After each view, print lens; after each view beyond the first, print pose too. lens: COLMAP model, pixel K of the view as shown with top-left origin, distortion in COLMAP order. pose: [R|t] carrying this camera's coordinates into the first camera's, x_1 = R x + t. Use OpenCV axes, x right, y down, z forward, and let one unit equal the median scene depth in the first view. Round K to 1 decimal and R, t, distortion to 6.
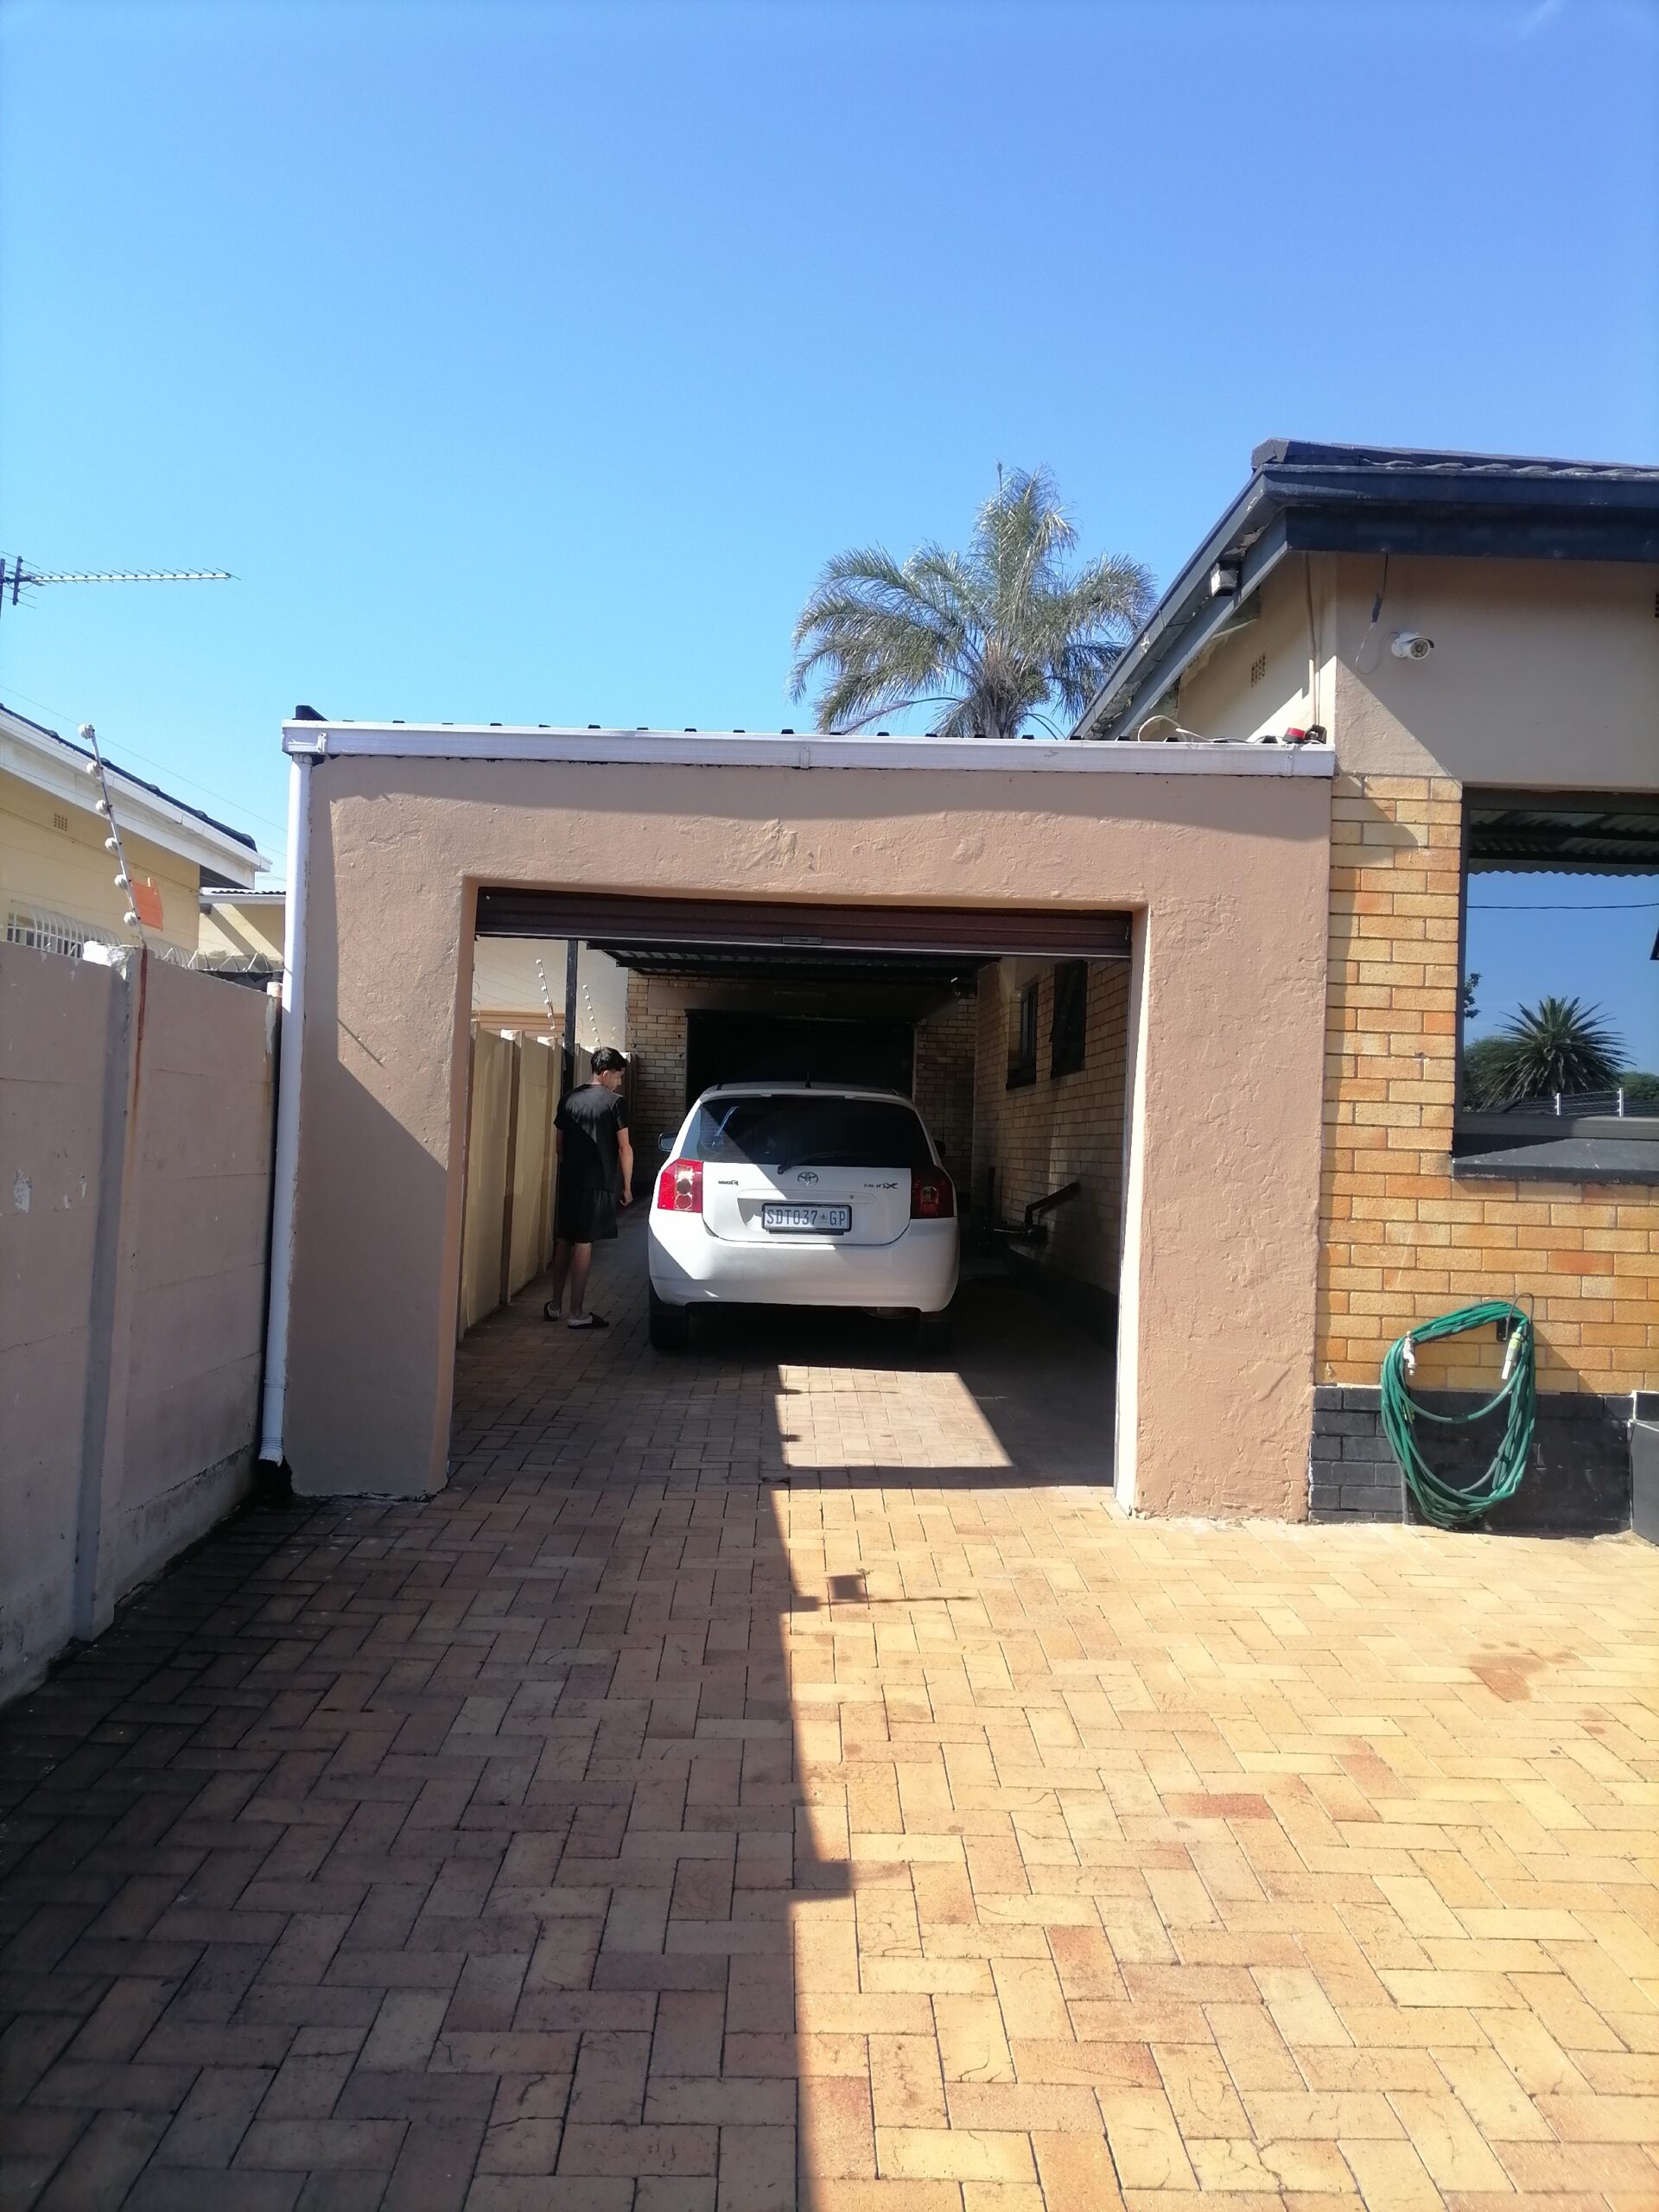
lens RADIAL K [[1622.5, 0, 824.6], [0, 1622.5, 1108.5], [0, 0, 1]] dist [0.038572, -0.032877]
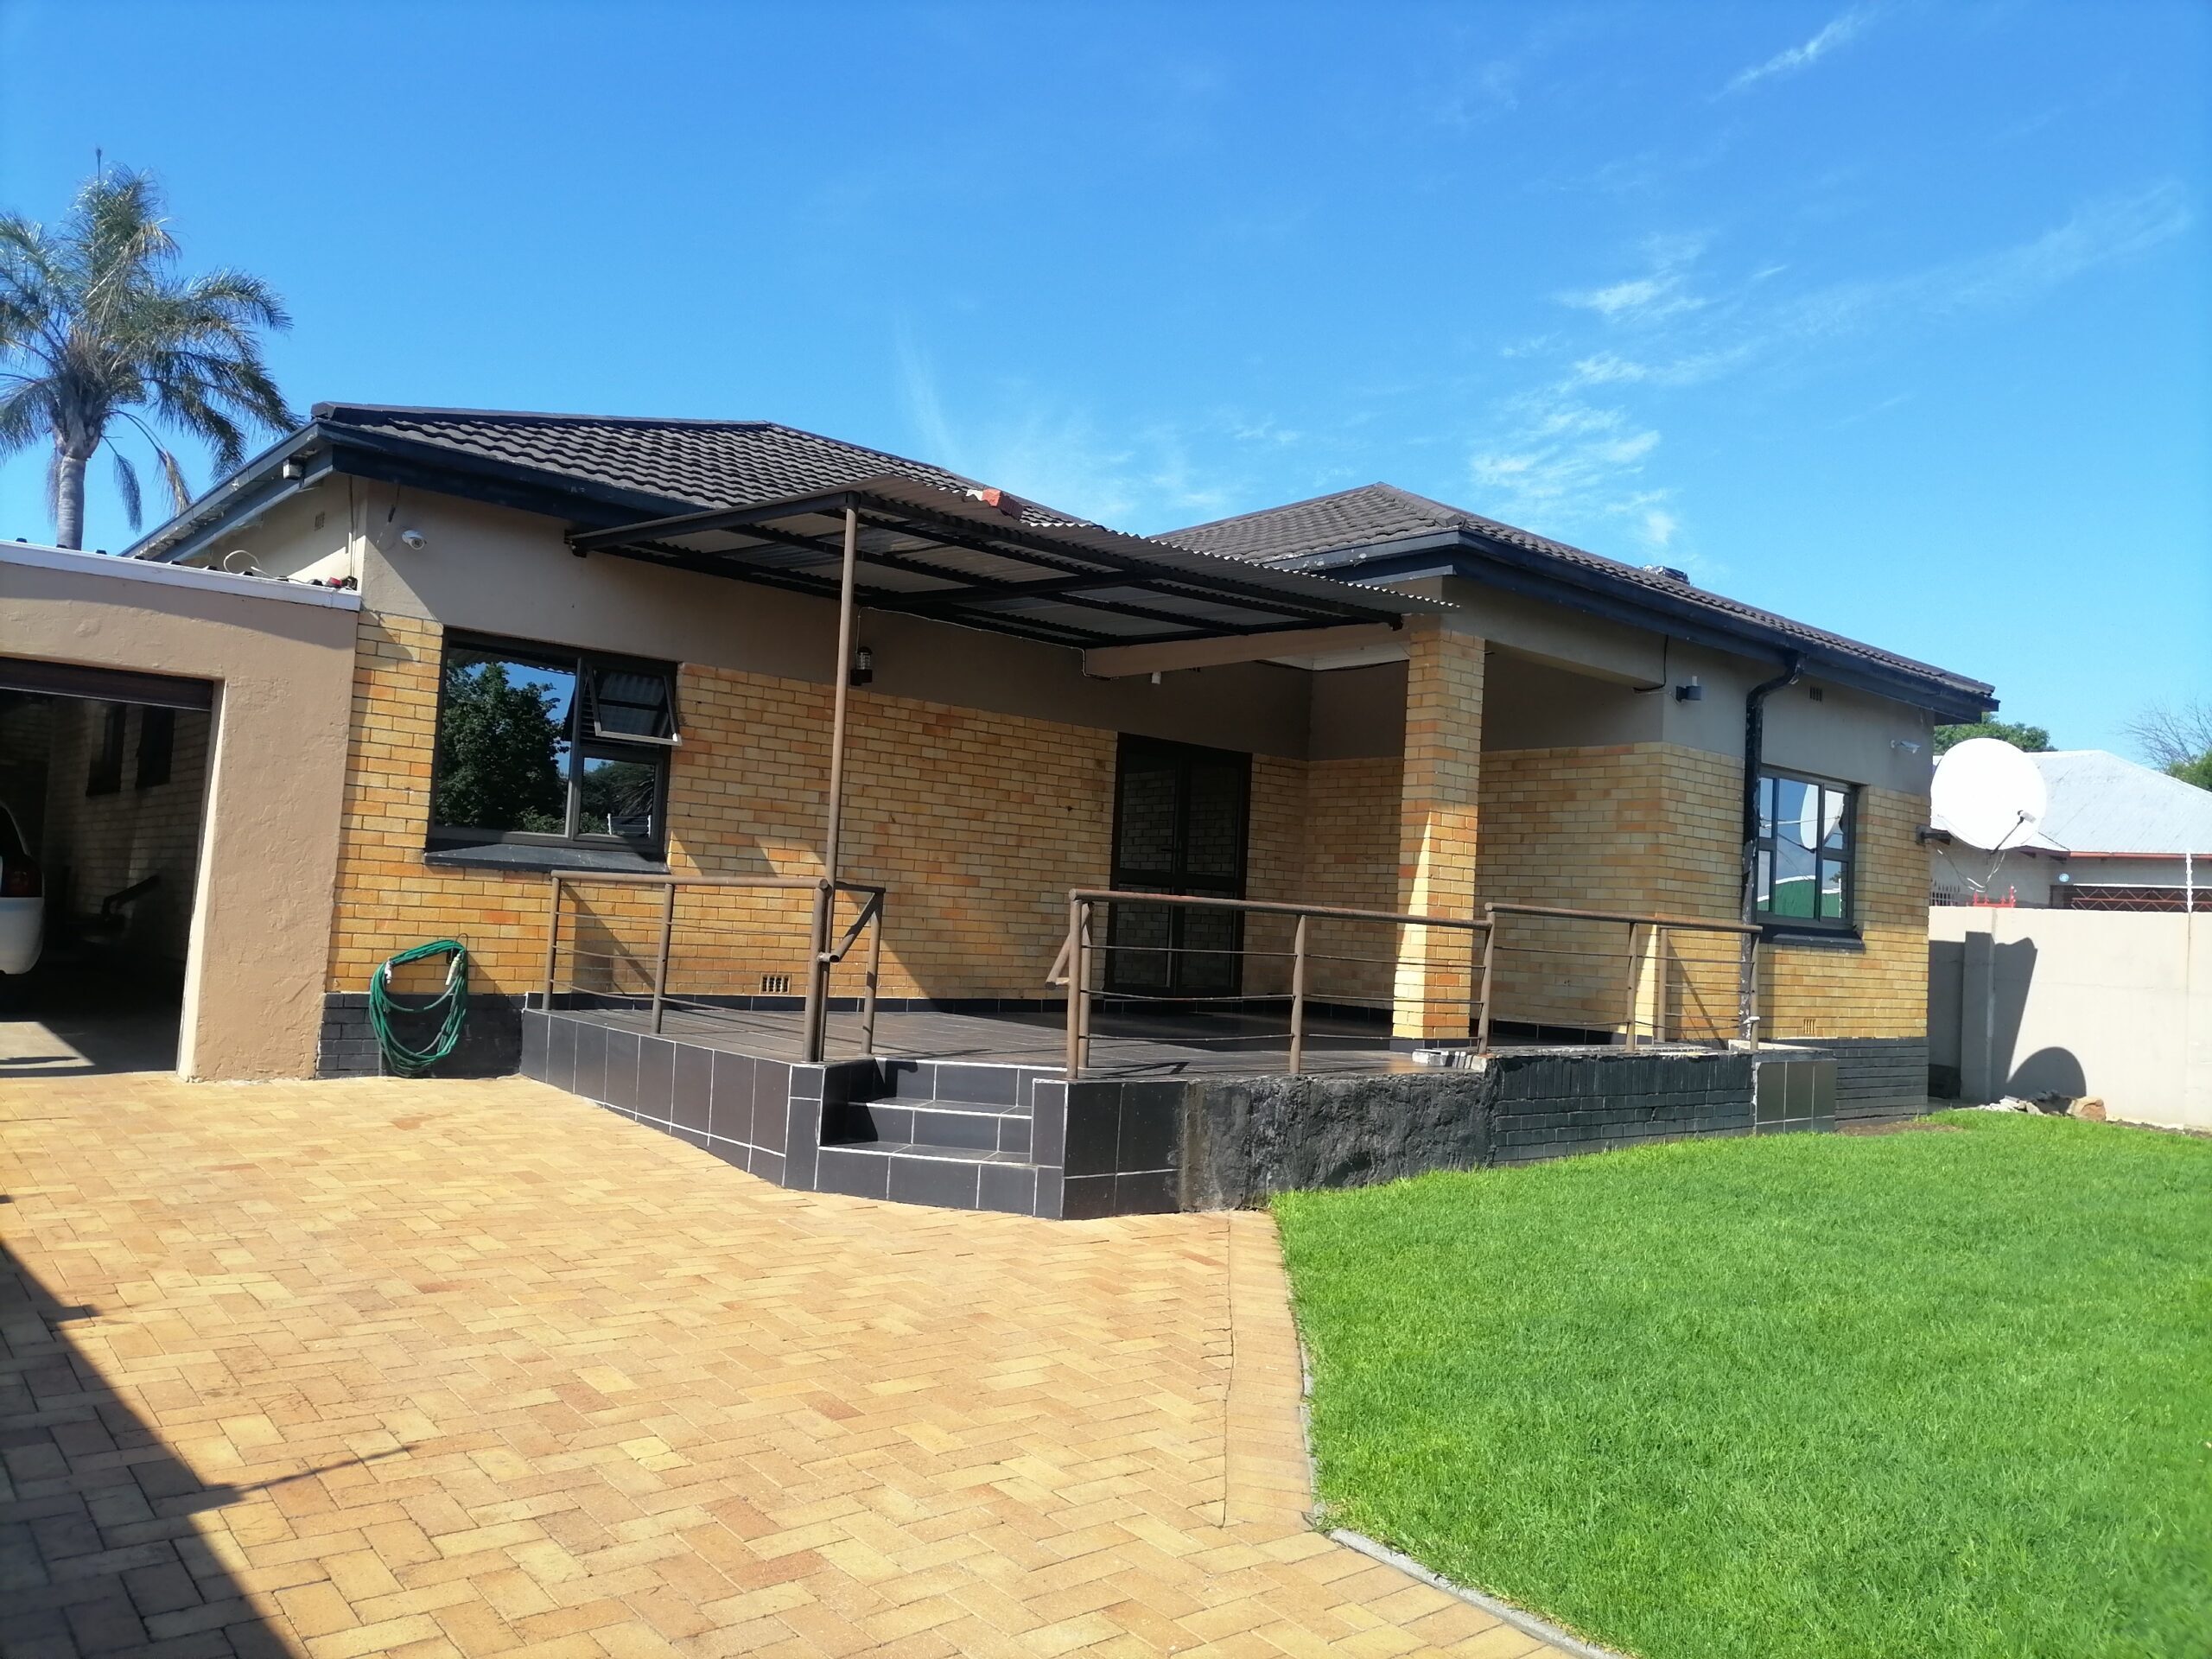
lens RADIAL K [[1622.5, 0, 1102.2], [0, 1622.5, 816.8], [0, 0, 1]] dist [0.038572, -0.032877]
pose [[0.776794, 0.049061, 0.627840, -0.117932], [-0.040684, 0.998788, -0.027712, 0.012311], [-0.628439, -0.004016, 0.777849, -0.703654]]
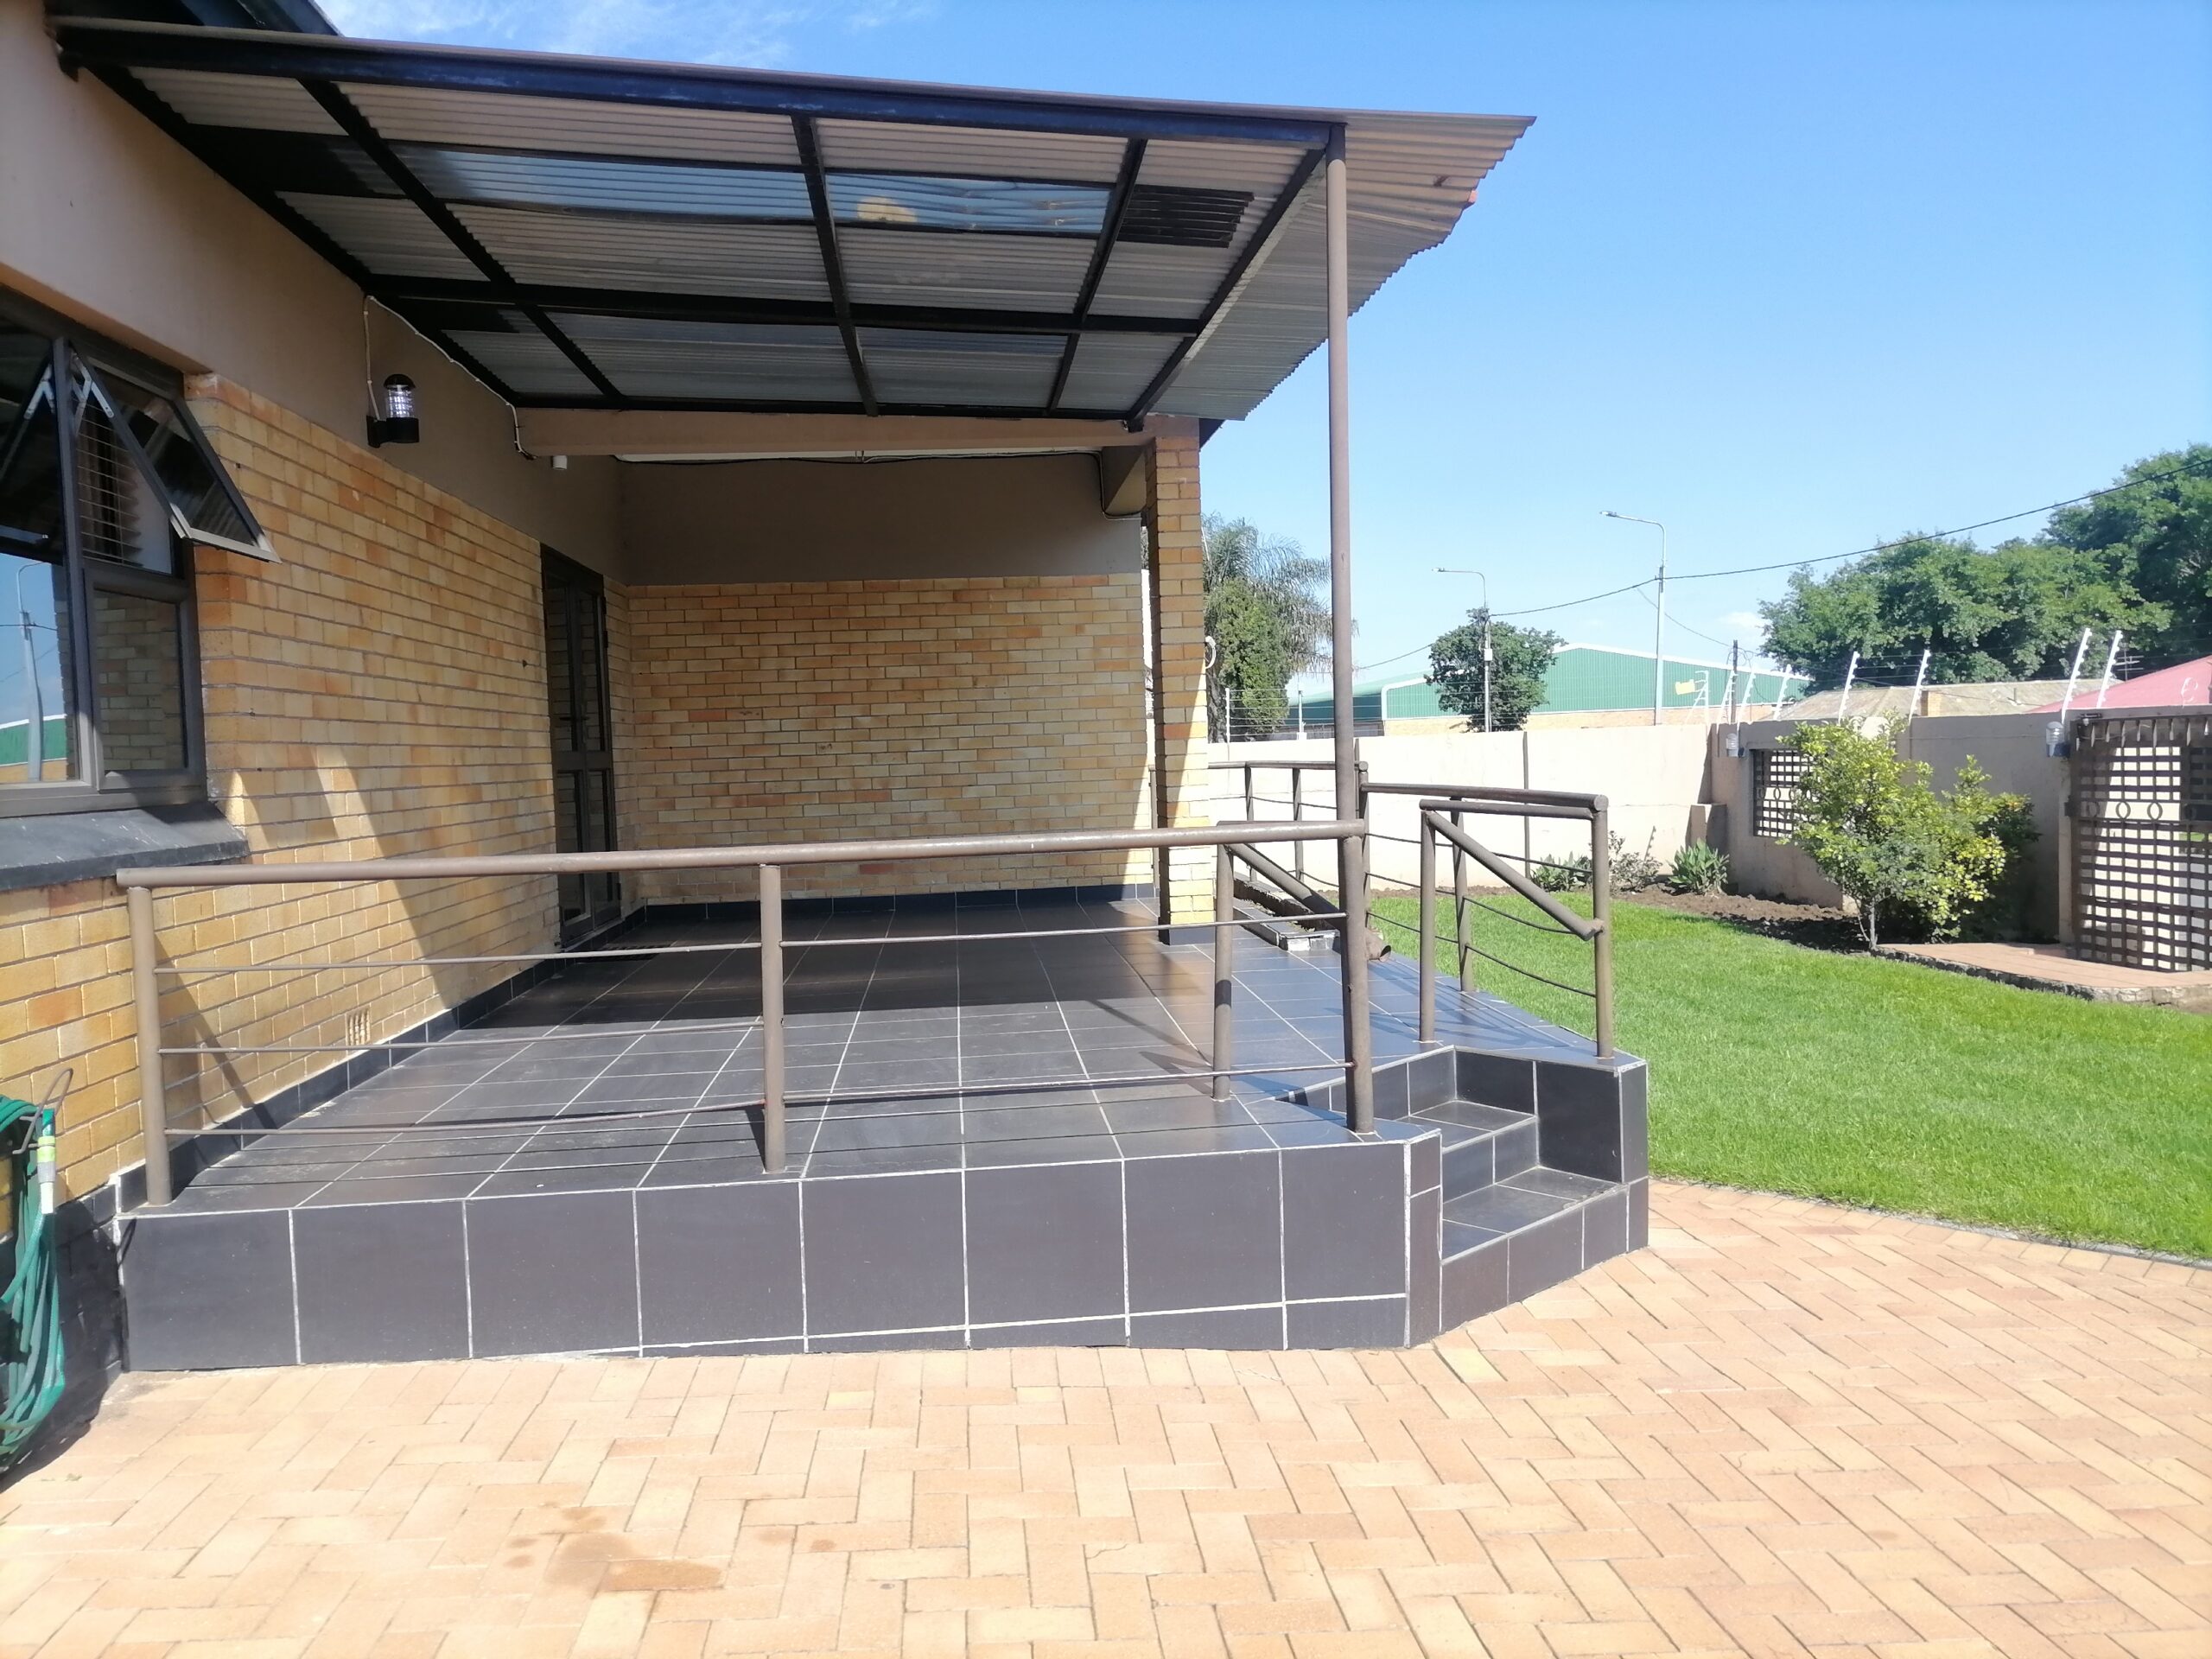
lens RADIAL K [[1622.5, 0, 1105.1], [0, 1622.5, 815.8], [0, 0, 1]] dist [0.038572, -0.032877]
pose [[-0.076332, -0.073844, 0.994344, -0.216214], [0.013144, 0.997093, 0.075057, -0.025914], [-0.996996, 0.018799, -0.075140, 0.629436]]
